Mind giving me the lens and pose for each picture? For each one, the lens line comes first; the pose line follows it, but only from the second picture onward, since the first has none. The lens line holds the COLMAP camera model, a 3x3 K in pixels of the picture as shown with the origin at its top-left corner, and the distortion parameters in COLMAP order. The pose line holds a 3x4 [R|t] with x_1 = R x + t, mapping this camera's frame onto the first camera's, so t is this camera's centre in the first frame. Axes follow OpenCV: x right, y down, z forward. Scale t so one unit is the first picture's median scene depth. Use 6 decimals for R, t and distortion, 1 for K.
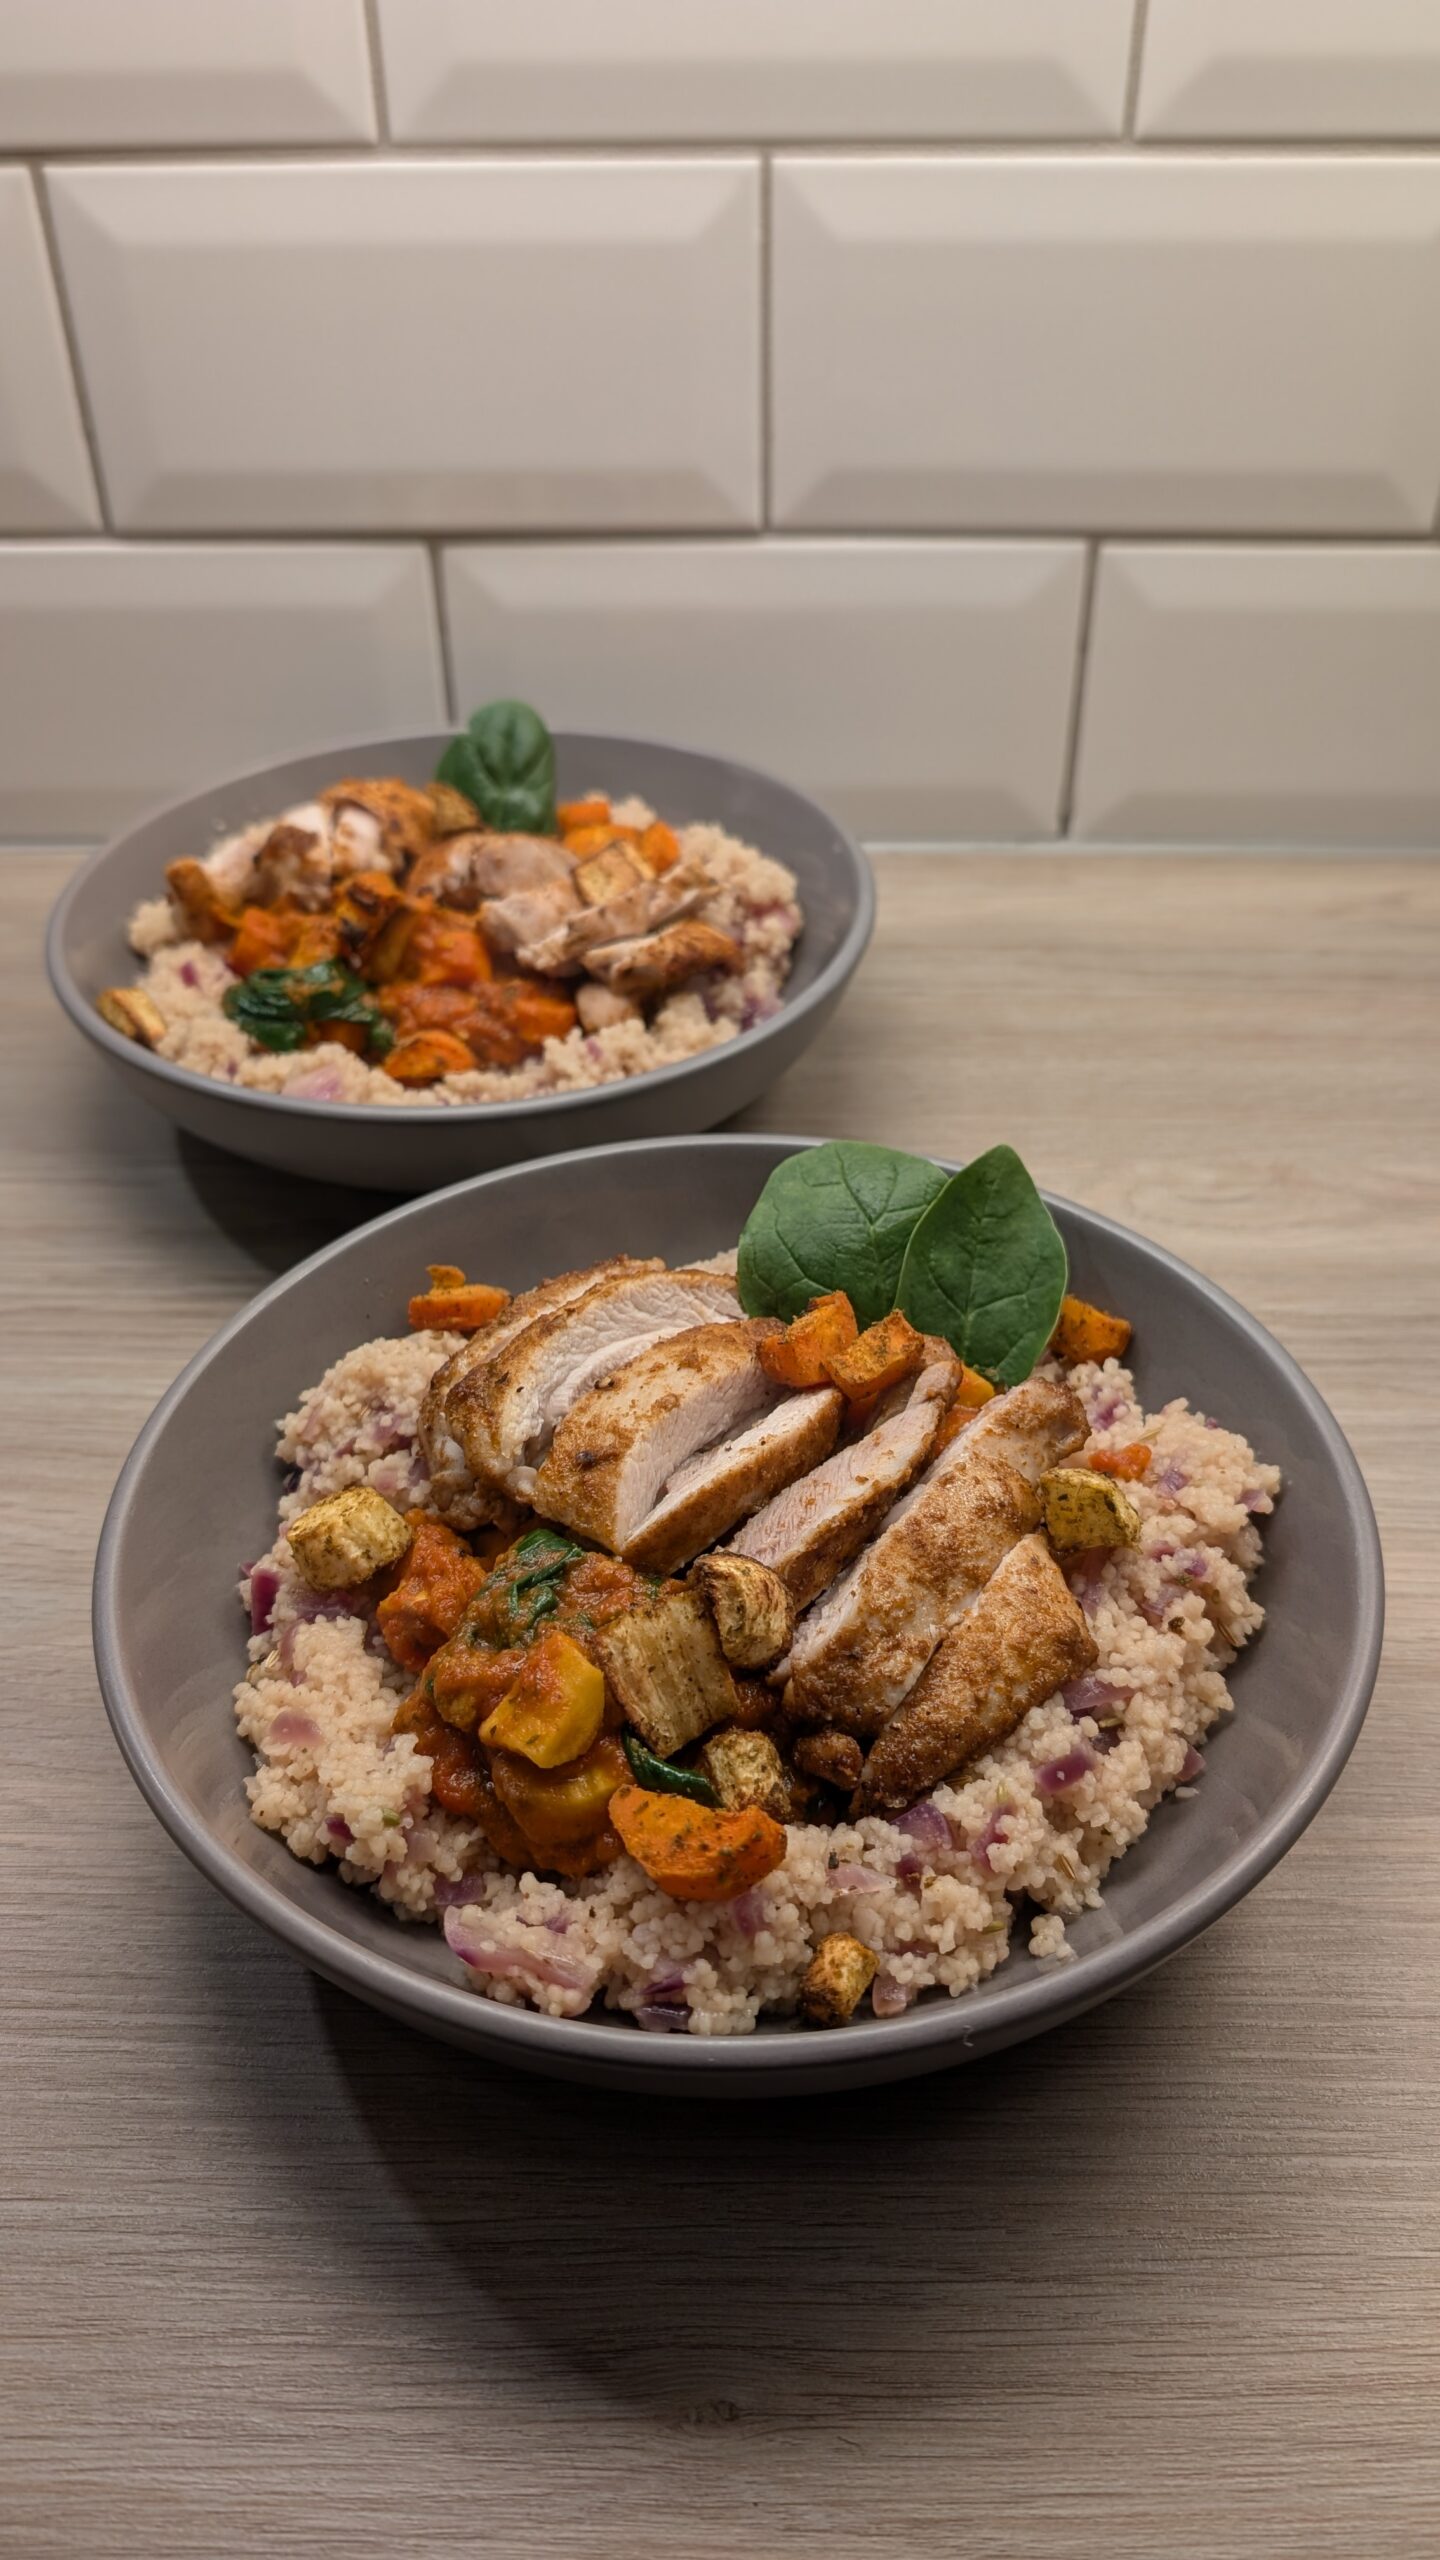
lens RADIAL K [[1873.2, 0, 728.8], [0, 1873.2, 1264.7], [0, 0, 1]] dist [-0.010469, -0.002135]
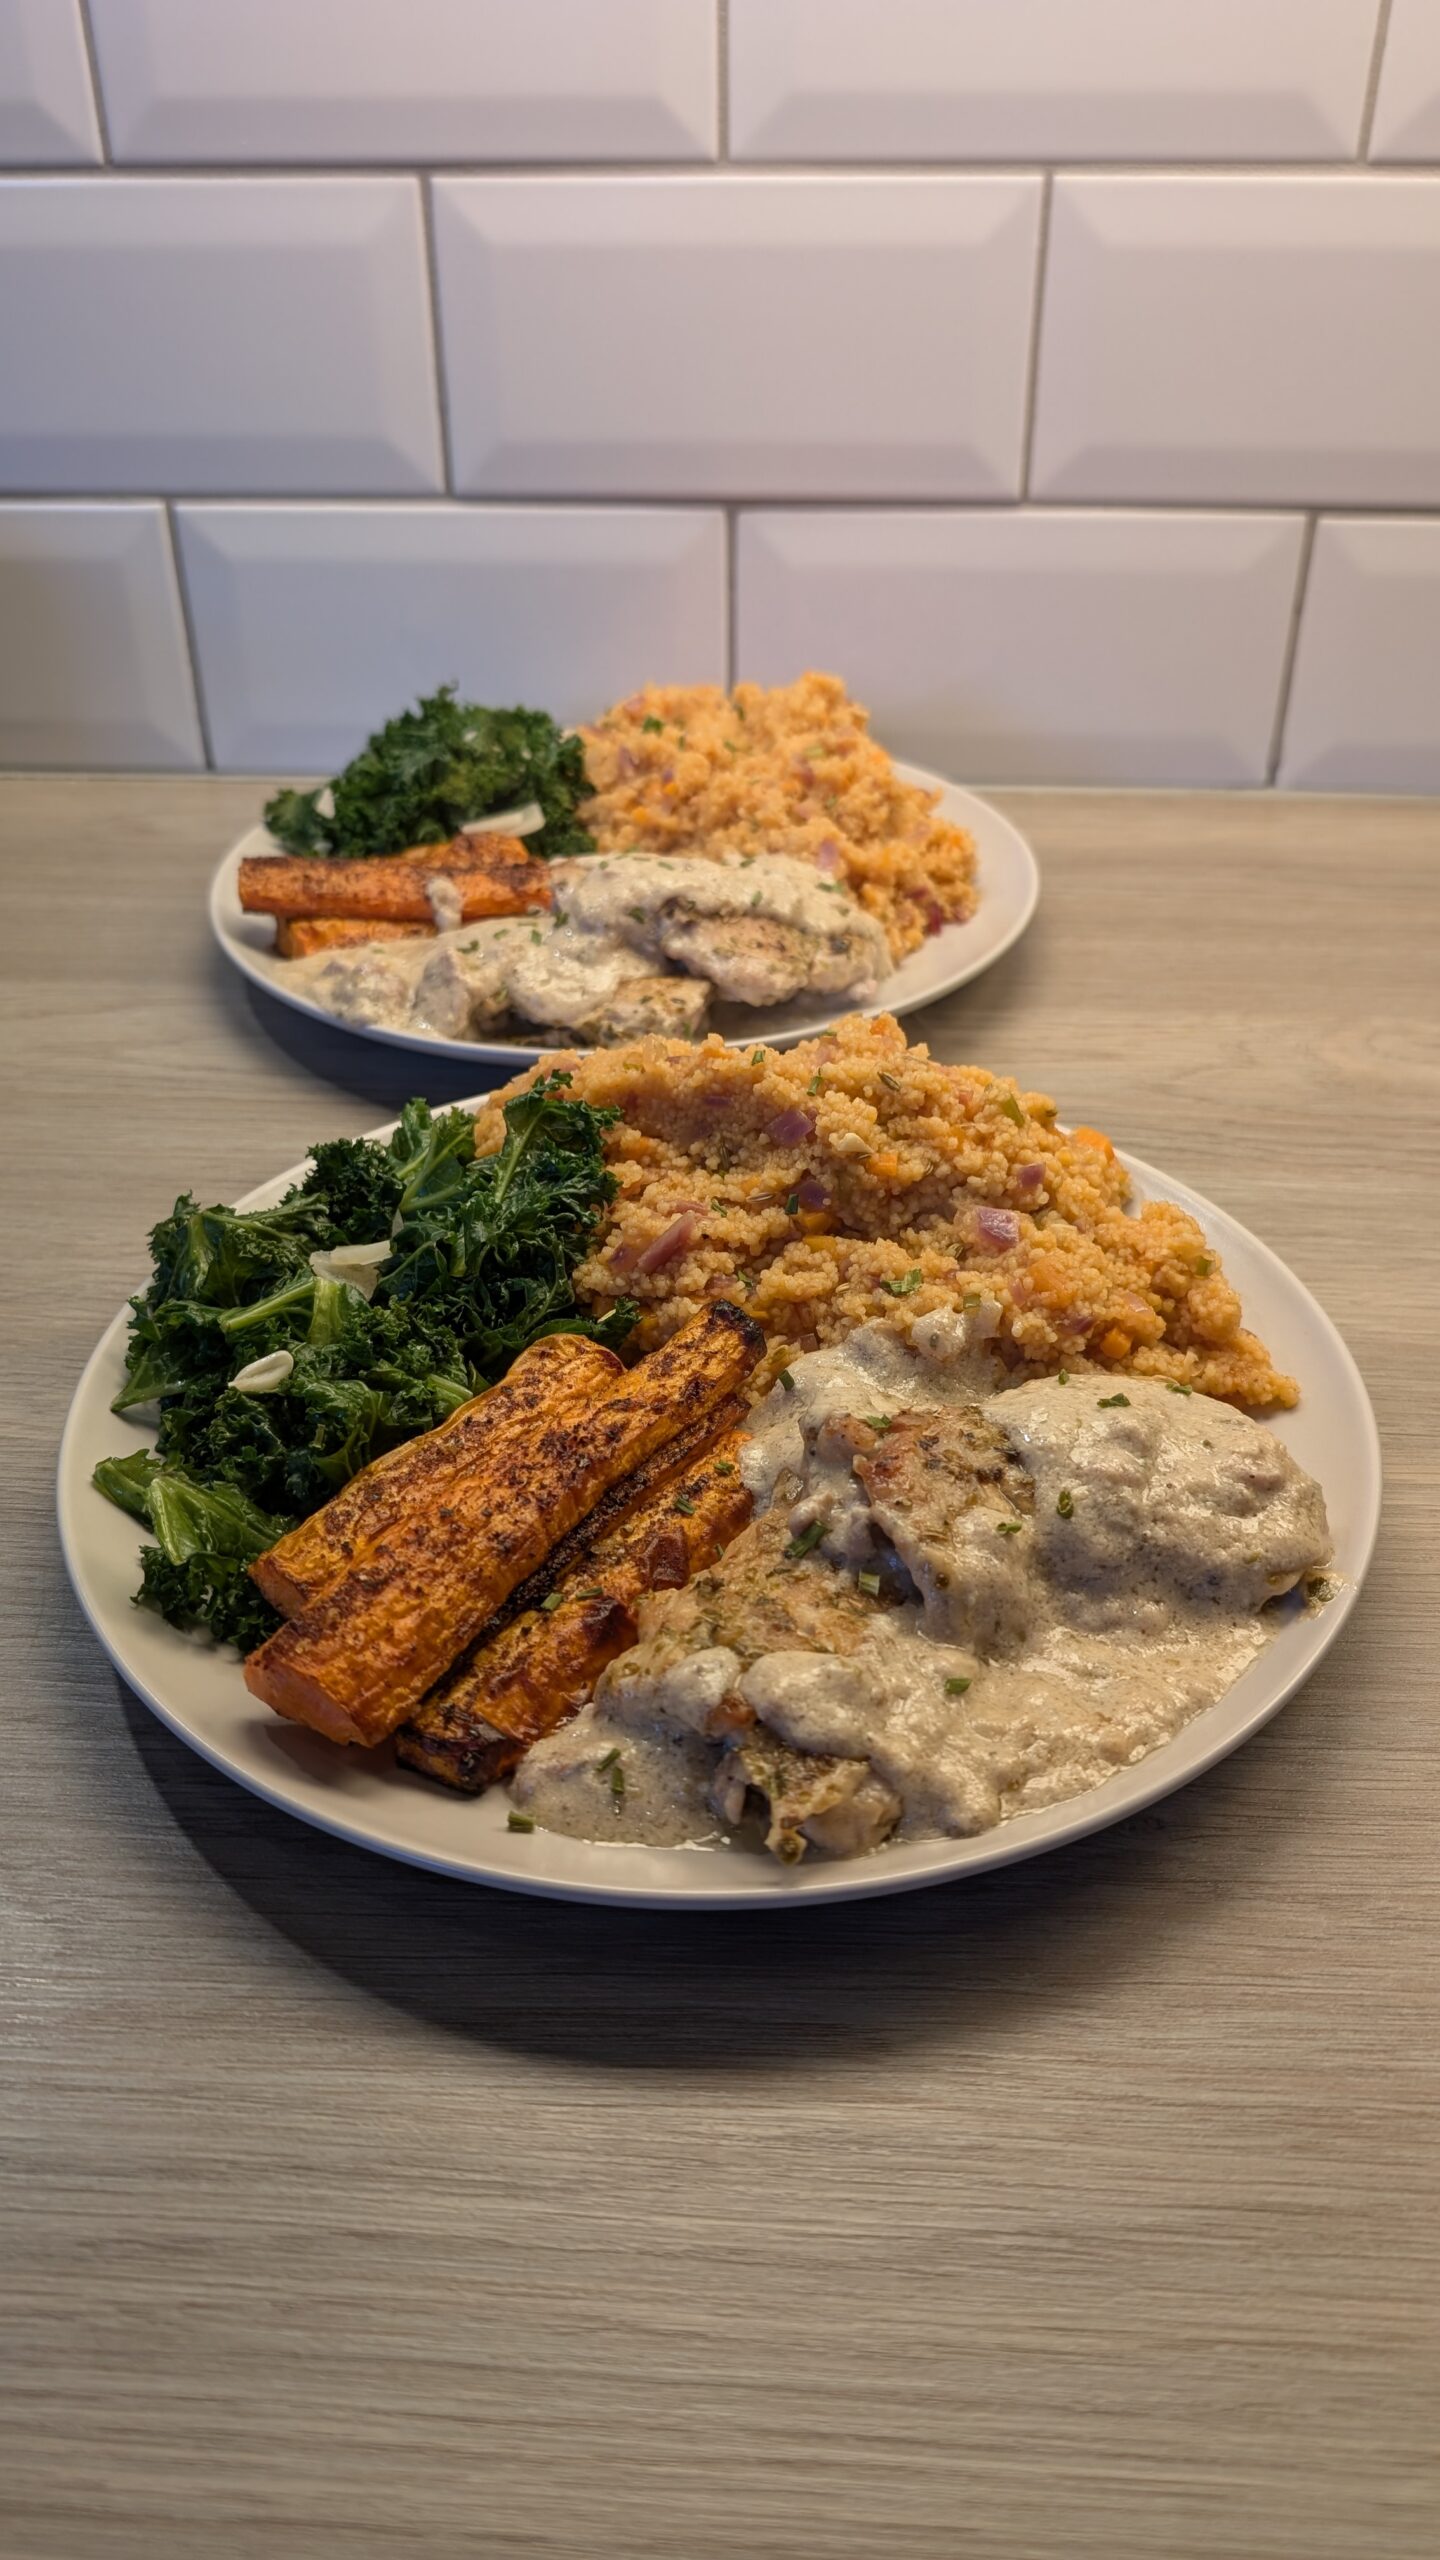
lens RADIAL K [[1873.2, 0, 715.0], [0, 1873.2, 1270.5], [0, 0, 1]] dist [-0.010469, -0.002135]
pose [[0.999105, 0.027169, -0.032423, -0.134611], [-0.029444, 0.996980, -0.071865, 0.186136], [0.030372, 0.072755, 0.996887, -0.126887]]
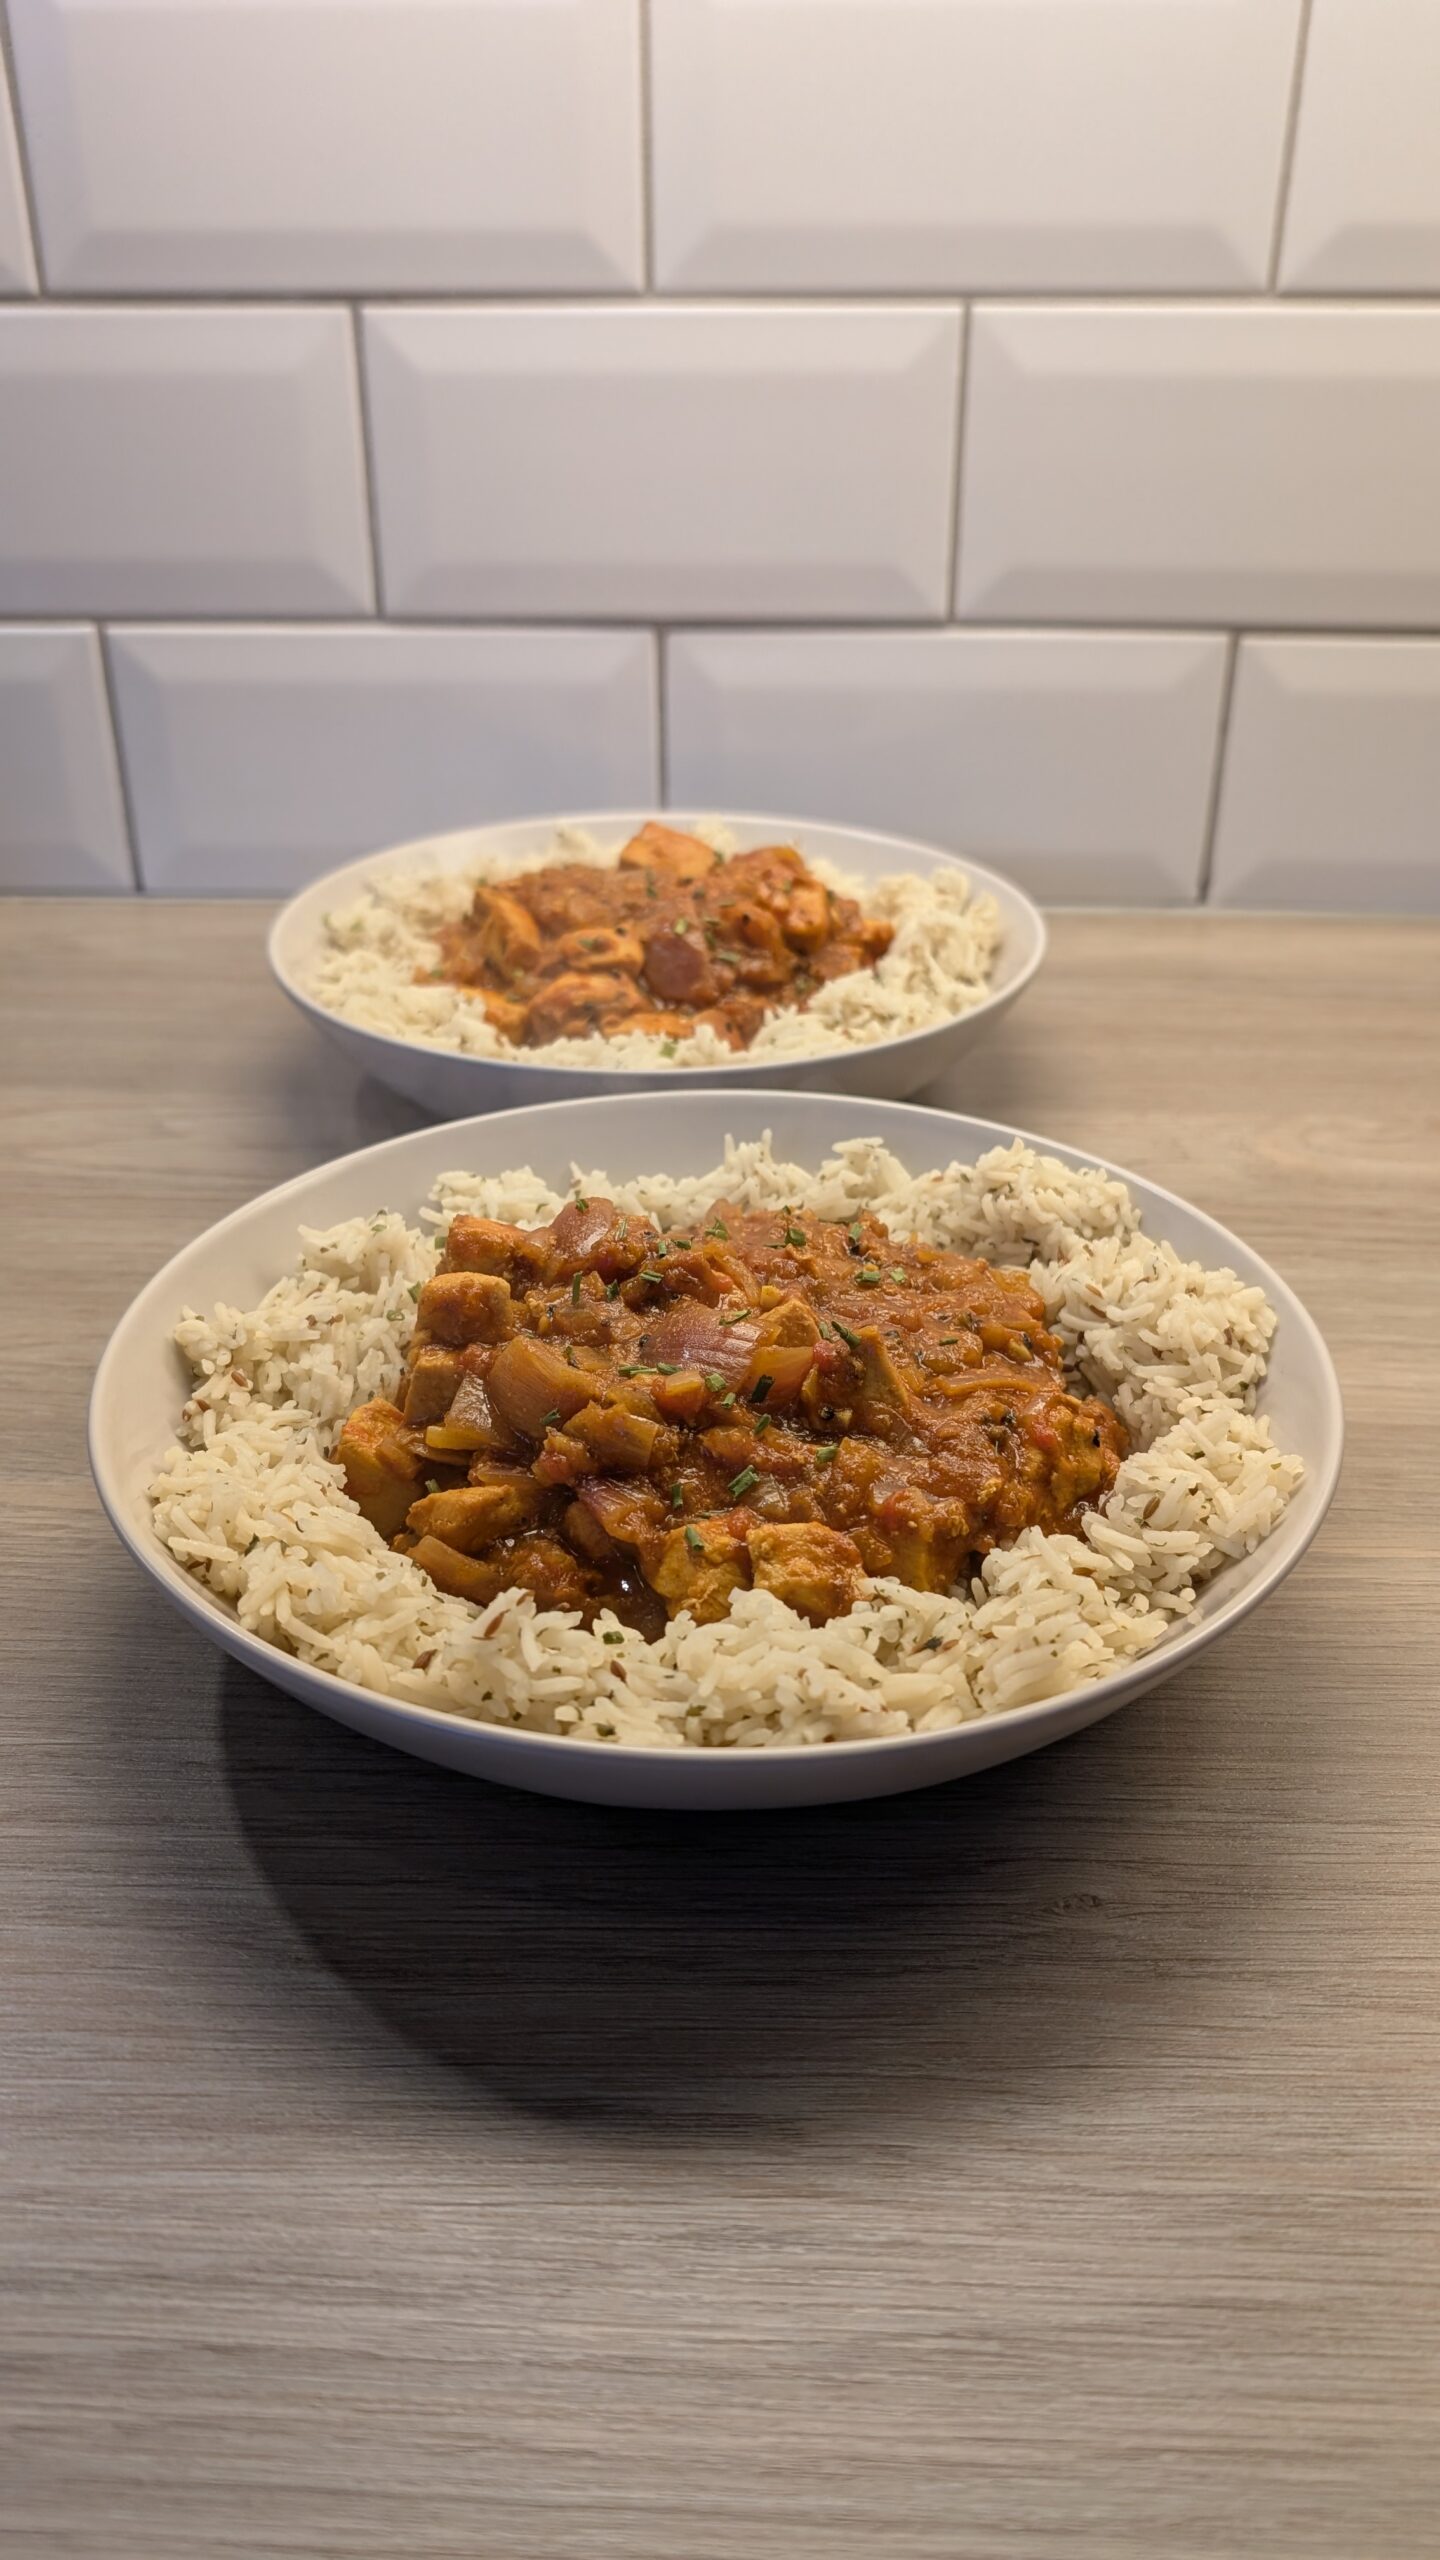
lens RADIAL K [[1873.2, 0, 707.5], [0, 1873.2, 1311.1], [0, 0, 1]] dist [-0.010469, -0.002135]
pose [[0.999687, 0.019119, -0.016162, -0.116640], [-0.021303, 0.988764, -0.147959, 0.228650], [0.013152, 0.148257, 0.988861, -0.092733]]
